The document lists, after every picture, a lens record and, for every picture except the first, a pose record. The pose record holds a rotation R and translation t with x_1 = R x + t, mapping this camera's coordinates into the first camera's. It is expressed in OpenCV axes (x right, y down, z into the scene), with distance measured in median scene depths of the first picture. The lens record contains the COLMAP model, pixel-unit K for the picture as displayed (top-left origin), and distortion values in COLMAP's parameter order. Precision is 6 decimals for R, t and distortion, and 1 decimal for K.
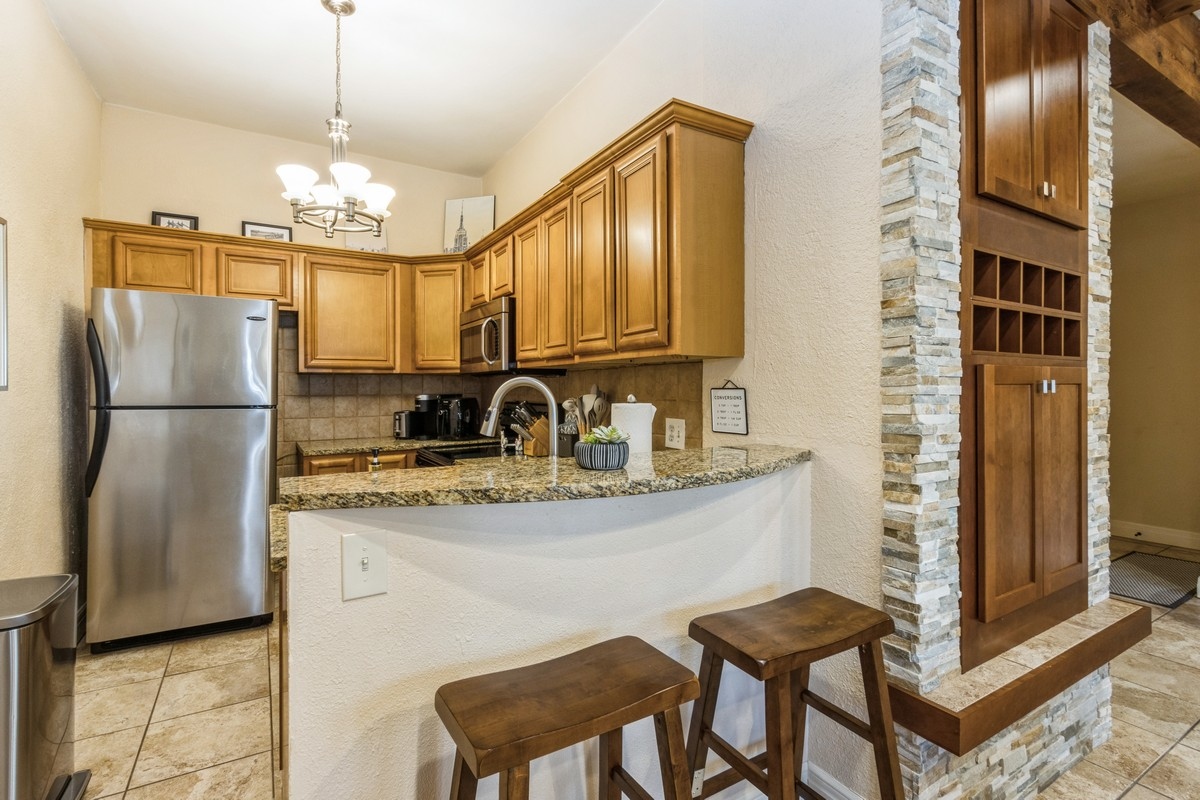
lens RADIAL K [[555.3, 0, 583.8], [0, 555.3, 391.6], [0, 0, 1]] dist [0.000626, -0.000084]
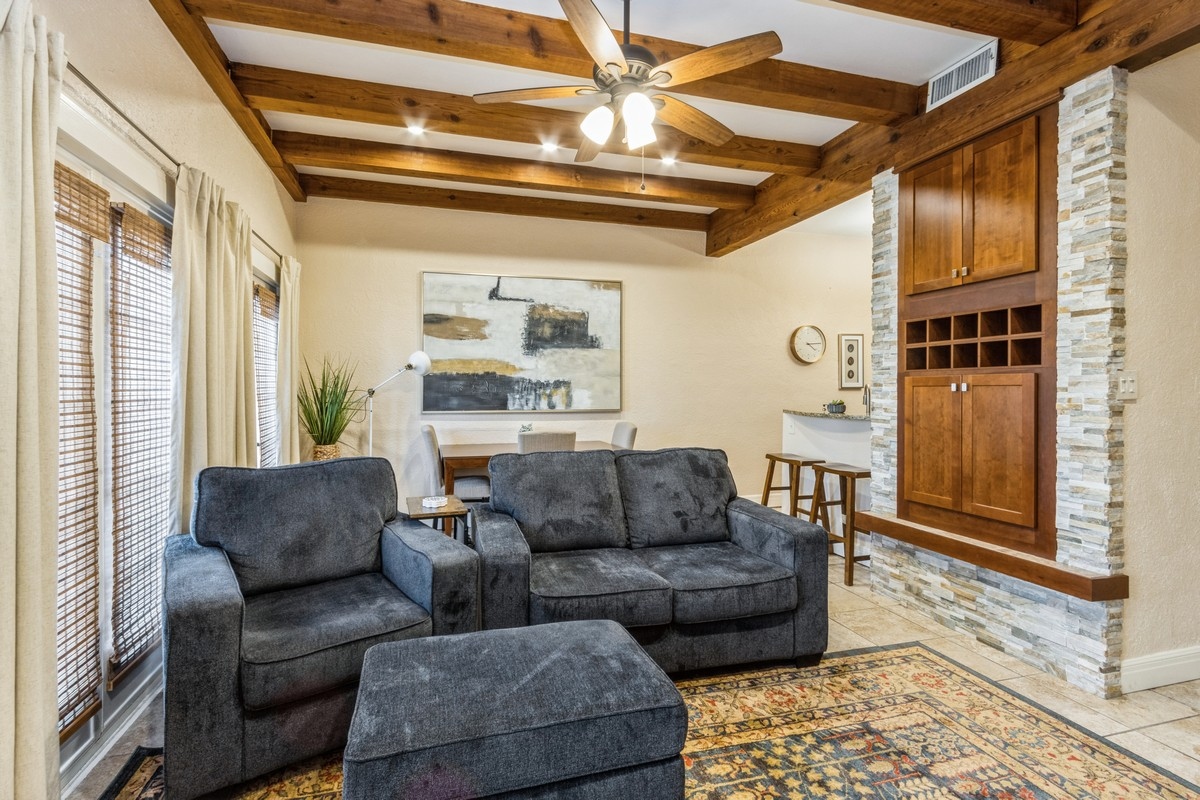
lens RADIAL K [[555.3, 0, 583.8], [0, 555.3, 391.6], [0, 0, 1]] dist [0.000626, -0.000084]
pose [[-0.252555, 0.005320, -0.967568, 2.761173], [-0.008957, 0.999929, 0.007836, 0.001581], [0.967541, 0.010645, -0.252489, 0.316413]]
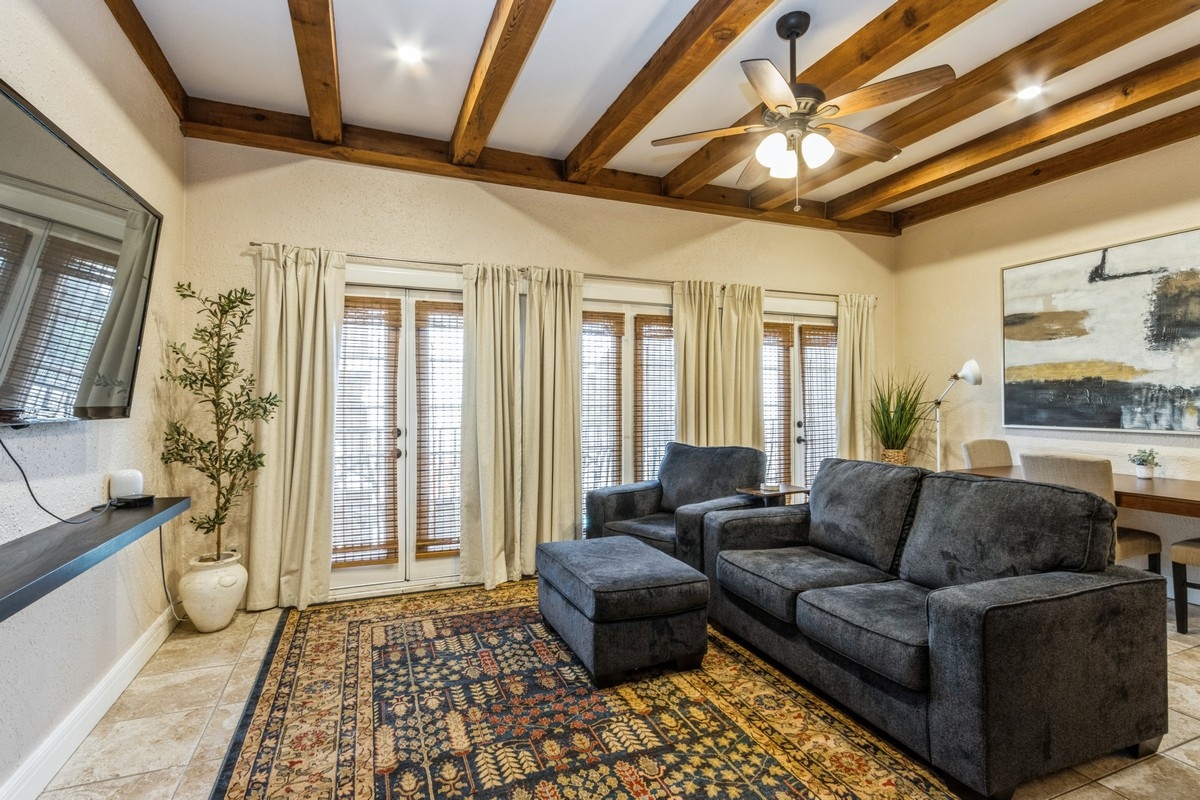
lens RADIAL K [[555.3, 0, 583.8], [0, 555.3, 391.6], [0, 0, 1]] dist [0.000626, -0.000084]
pose [[-0.989485, 0.004221, 0.144575, 1.740743], [0.003072, 0.999962, -0.008170, -0.004436], [-0.144604, -0.007640, -0.989460, 1.623797]]
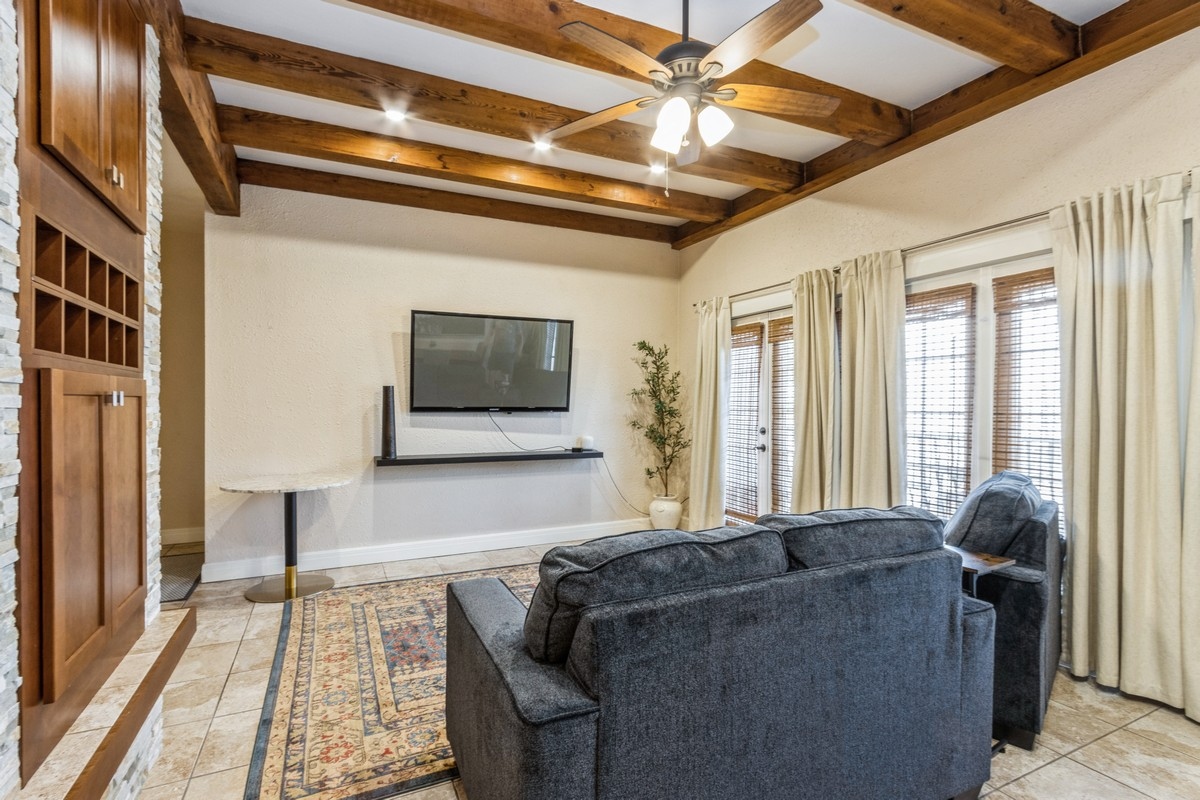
lens RADIAL K [[562.7, 0, 590.1], [0, 562.7, 406.5], [0, 0, 1]] dist [0.001439, 0.000257]
pose [[0.088915, -0.002882, 0.996035, 0.006378], [0.006512, 0.999976, 0.002312, 0.006465], [-0.996018, 0.006281, 0.088932, 0.168453]]
